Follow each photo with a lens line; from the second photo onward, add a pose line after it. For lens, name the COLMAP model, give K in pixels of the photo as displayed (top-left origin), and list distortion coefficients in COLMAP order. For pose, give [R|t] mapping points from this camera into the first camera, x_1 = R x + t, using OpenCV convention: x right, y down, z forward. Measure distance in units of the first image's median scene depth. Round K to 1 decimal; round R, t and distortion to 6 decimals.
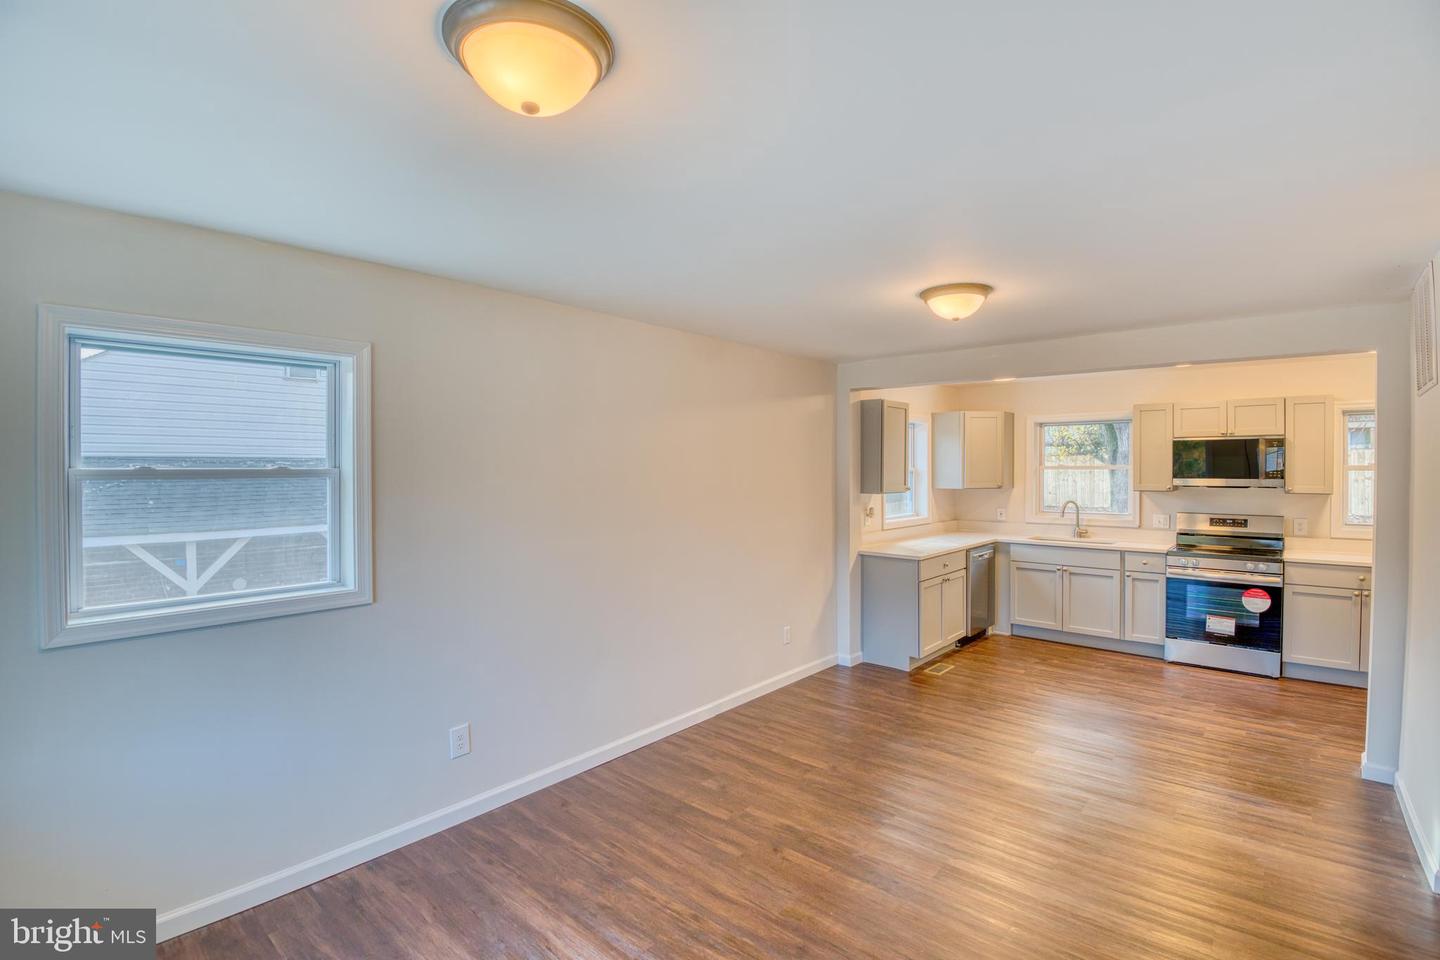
lens RADIAL K [[685.4, 0, 720.0], [0, 685.4, 480.0], [0, 0, 1]] dist [-0.001283, -0.031060]
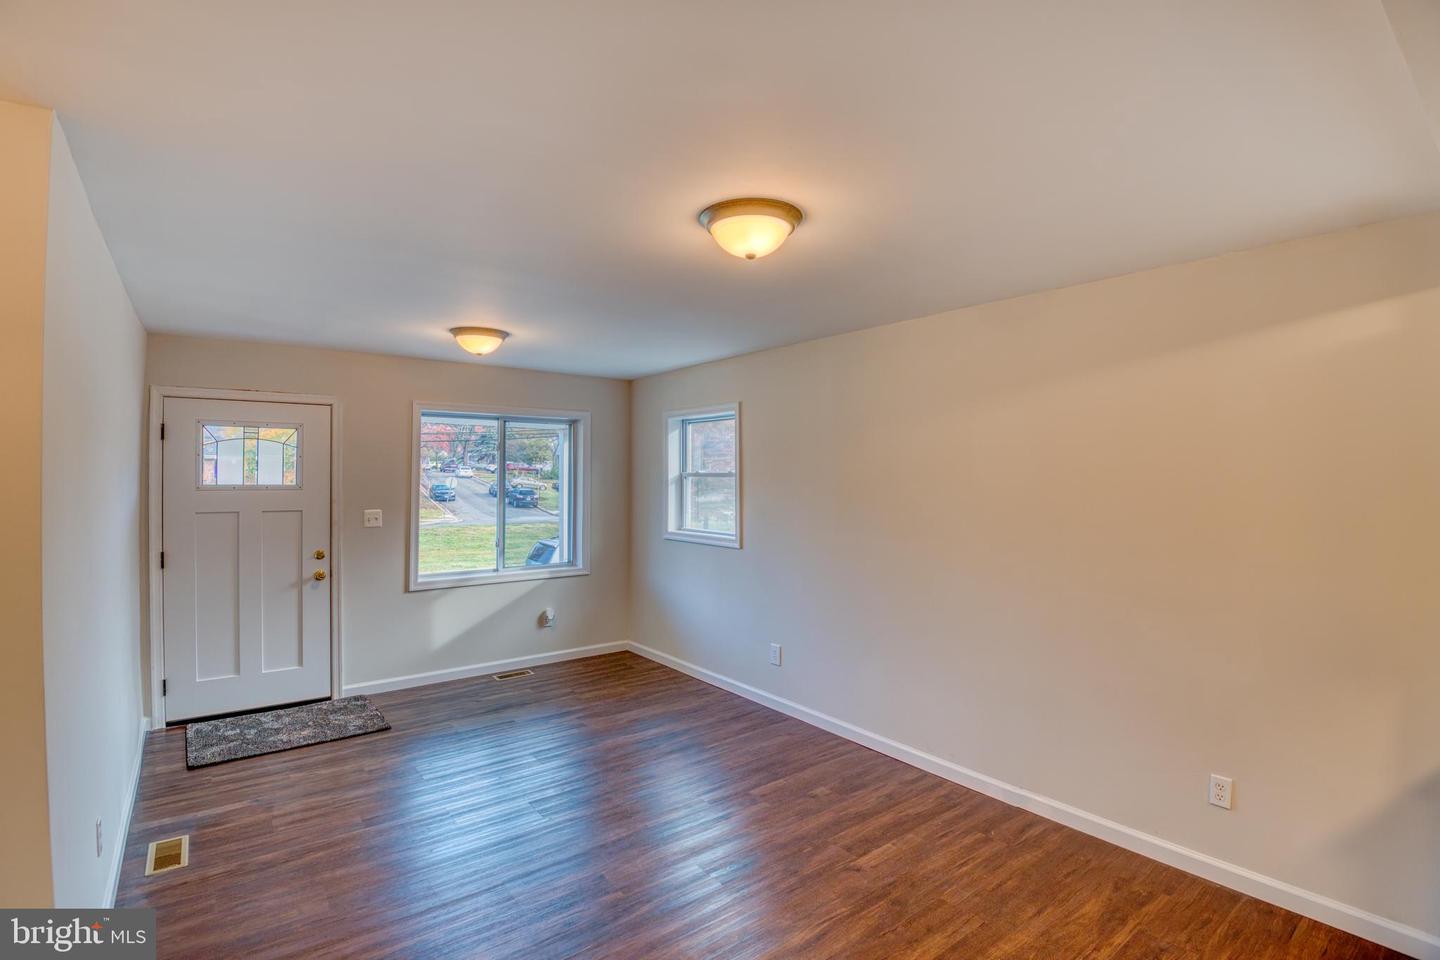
lens RADIAL K [[685.4, 0, 720.0], [0, 685.4, 480.0], [0, 0, 1]] dist [-0.001283, -0.031060]
pose [[-0.219320, 0.012727, -0.975570, 0.977744], [-0.008688, 0.999850, 0.014997, -0.018799], [0.975614, 0.011765, -0.219176, 1.069553]]
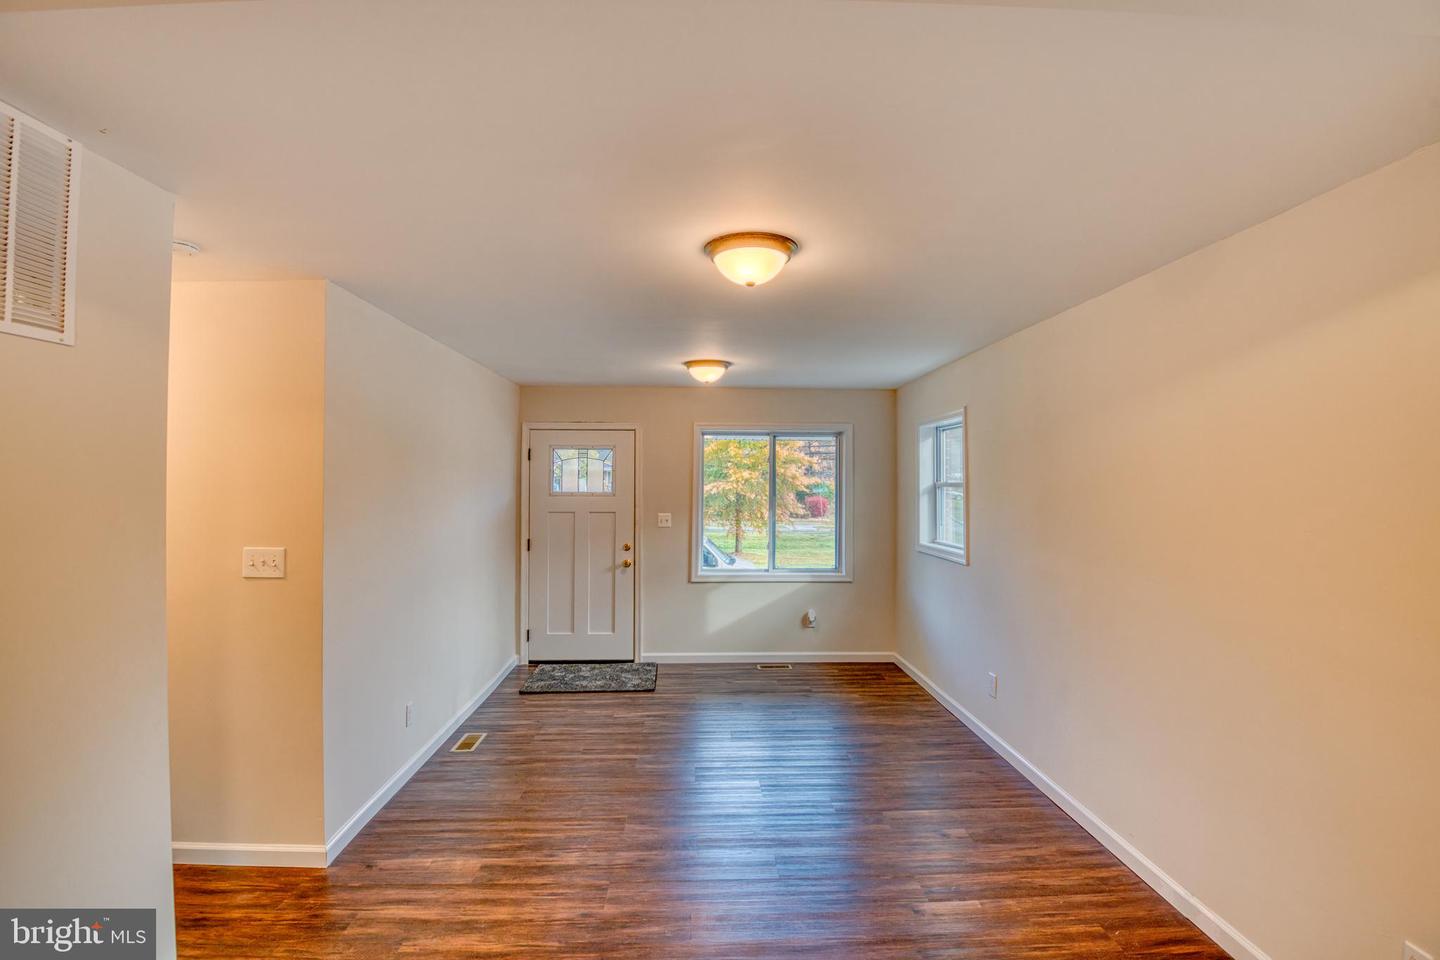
lens RADIAL K [[695.2, 0, 699.2], [0, 695.2, 474.4], [0, 0, 1]] dist [0.001017, -0.033356]
pose [[-0.754811, -0.000131, -0.655942, 0.847716], [-0.001628, 0.999997, 0.001674, -0.031948], [0.655940, 0.002331, -0.754810, 1.466893]]
